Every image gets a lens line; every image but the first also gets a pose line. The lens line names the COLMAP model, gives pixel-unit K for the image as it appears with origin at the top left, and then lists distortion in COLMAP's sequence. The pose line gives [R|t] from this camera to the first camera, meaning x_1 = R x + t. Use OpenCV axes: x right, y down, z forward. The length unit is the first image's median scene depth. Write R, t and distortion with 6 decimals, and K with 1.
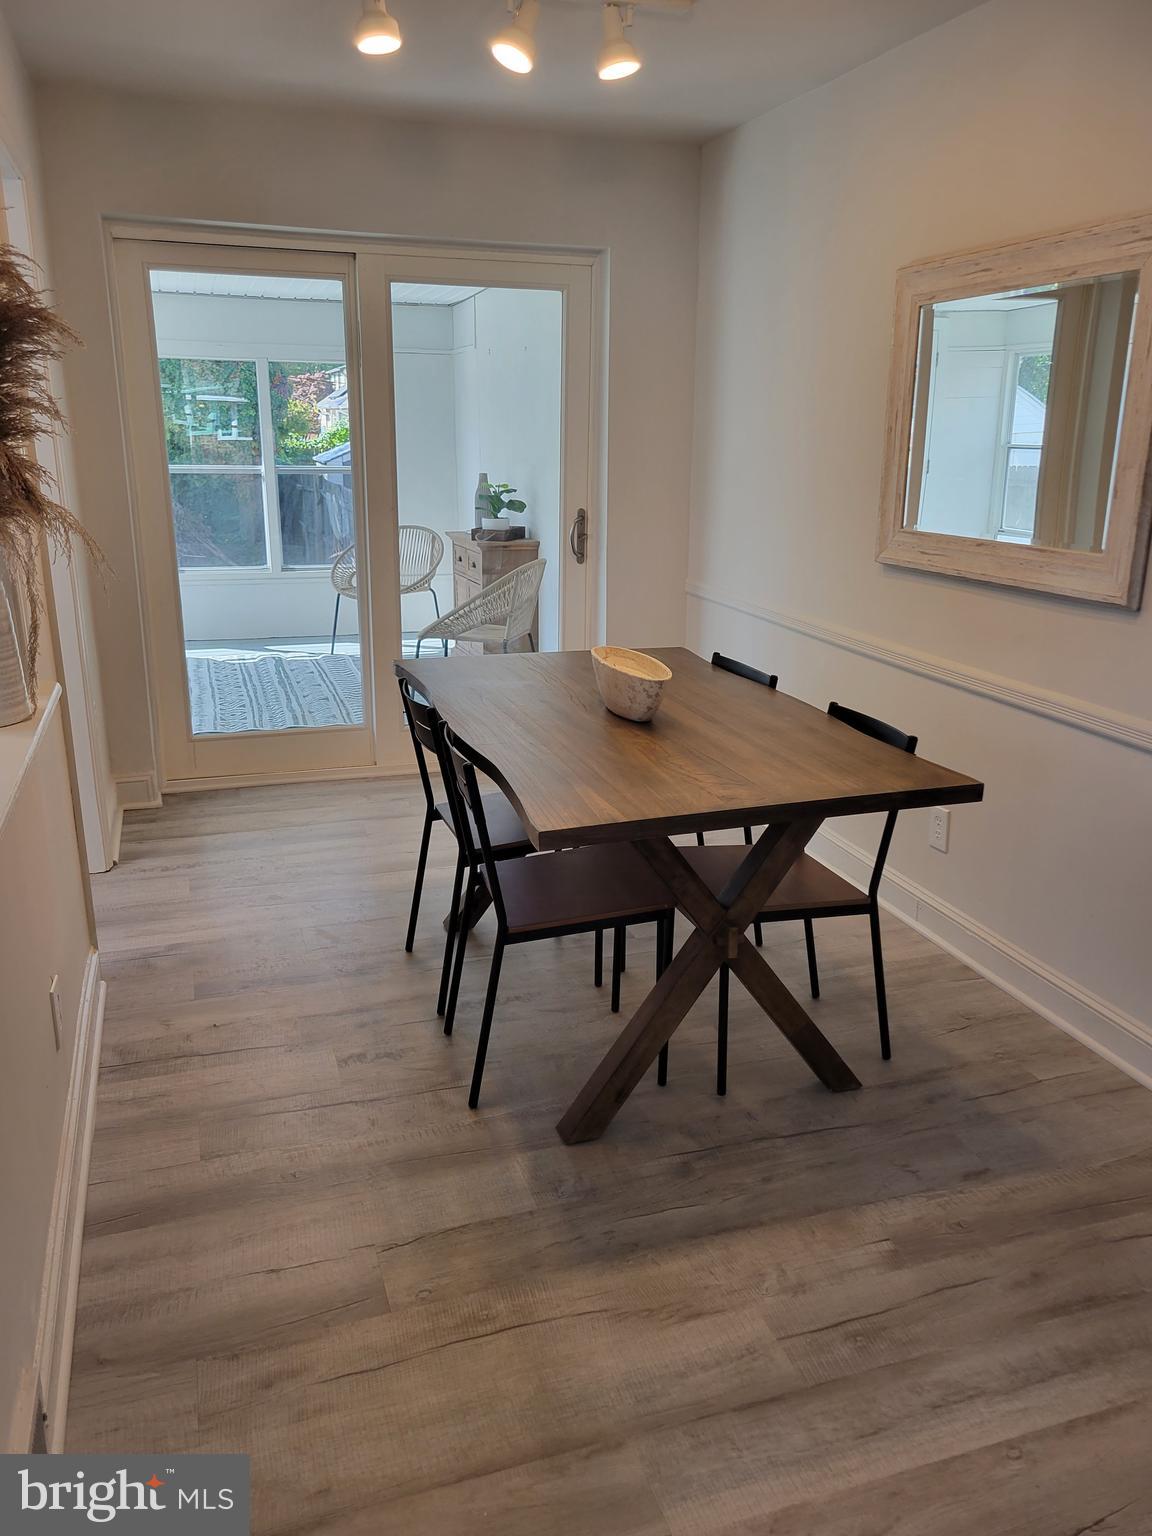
lens RADIAL K [[1175.9, 0, 580.7], [0, 1175.9, 776.9], [0, 0, 1]] dist [0.023032, -0.002791]
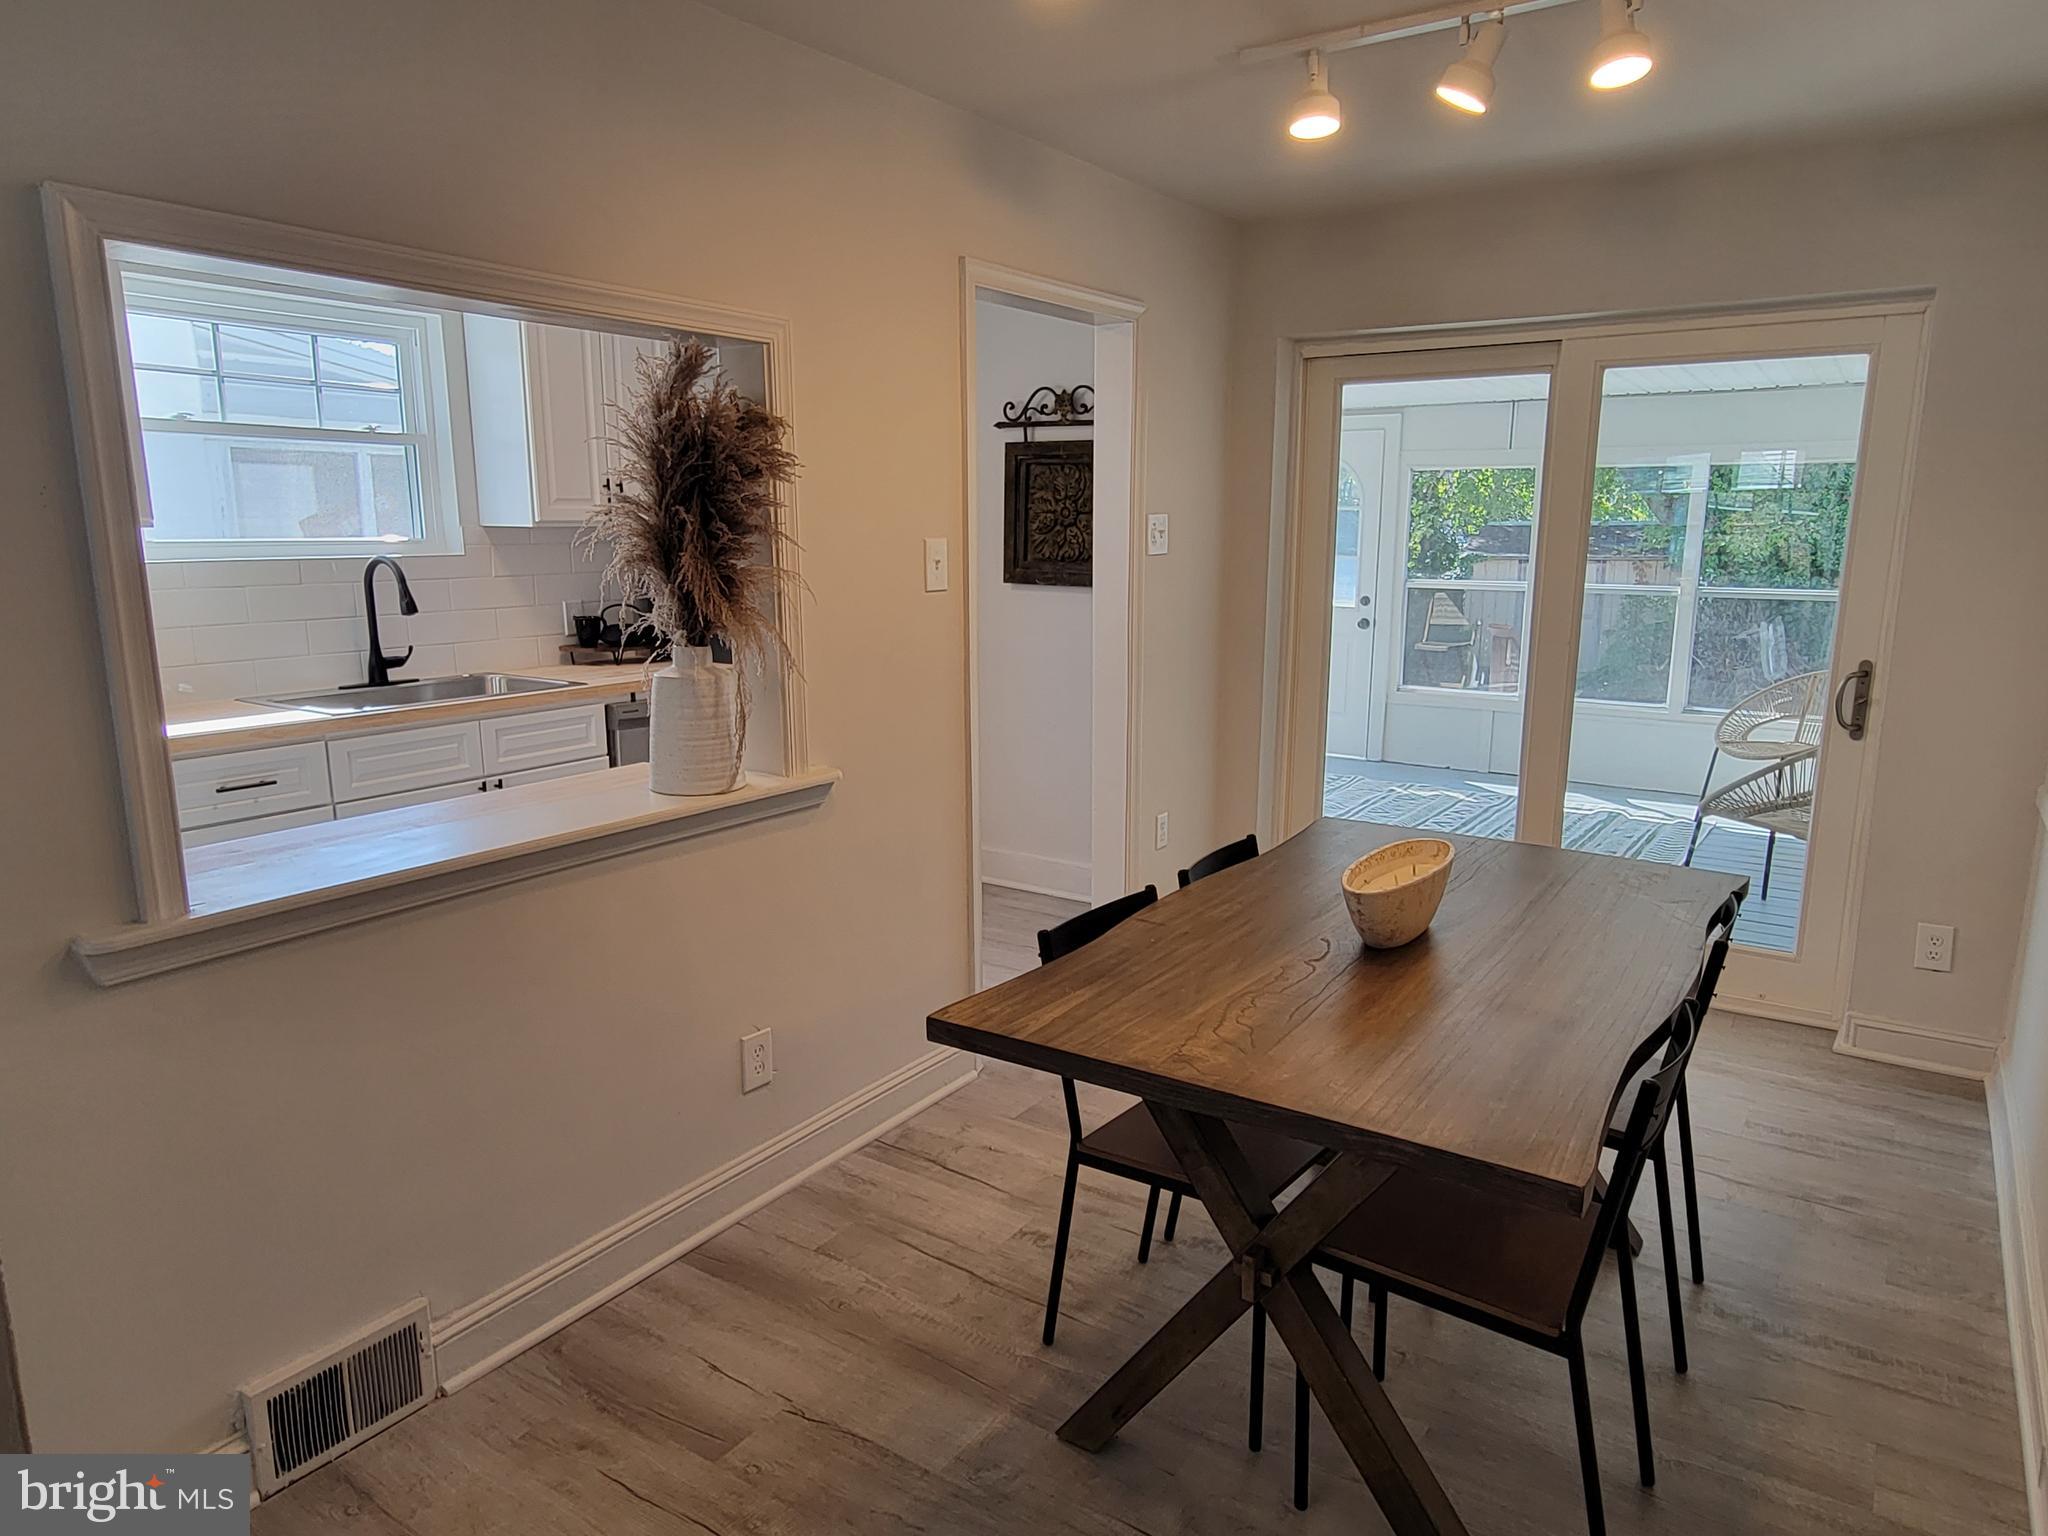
lens RADIAL K [[1288.0, 0, 1035.5], [0, 1288.0, 766.9], [0, 0, 1]] dist [-0.002604, -0.004150]
pose [[0.601547, 0.136874, -0.787024, 0.569829], [-0.223967, 0.974595, -0.001690, -0.114694], [0.766798, 0.177284, 0.616921, 0.362057]]
